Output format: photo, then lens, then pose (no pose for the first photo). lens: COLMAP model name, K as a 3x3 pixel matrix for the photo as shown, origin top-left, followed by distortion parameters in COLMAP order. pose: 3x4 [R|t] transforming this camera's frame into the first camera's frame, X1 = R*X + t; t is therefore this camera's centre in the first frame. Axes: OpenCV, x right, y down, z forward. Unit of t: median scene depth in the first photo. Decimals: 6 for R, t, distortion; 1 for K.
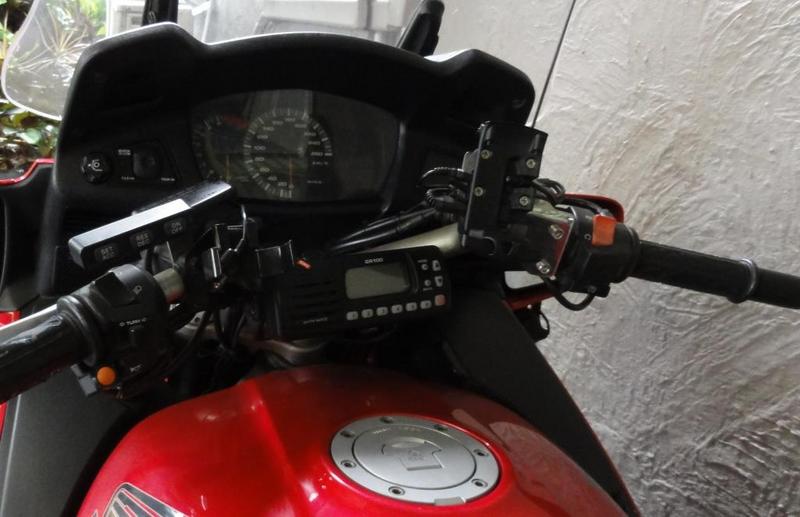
lens RADIAL K [[713.6, 0, 399.5], [0, 713.6, 274.4], [0, 0, 1]] dist [0.002936, 0.001648]
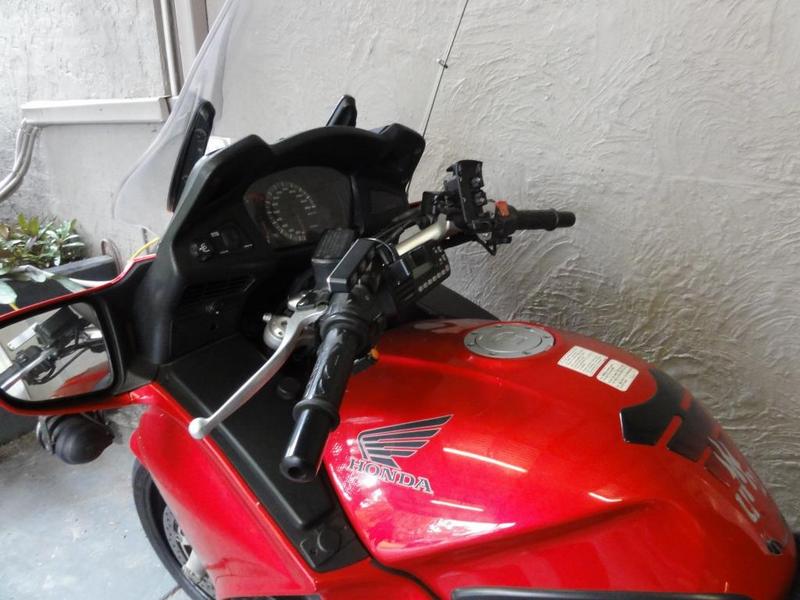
lens RADIAL K [[562.2, 0, 399.9], [0, 562.2, 279.0], [0, 0, 1]] dist [0.000176, 0.002676]
pose [[0.784945, -0.288065, 0.548526, -0.589615], [0.293410, 0.952600, 0.080396, -0.060670], [-0.545685, 0.097837, 0.832259, -0.050569]]
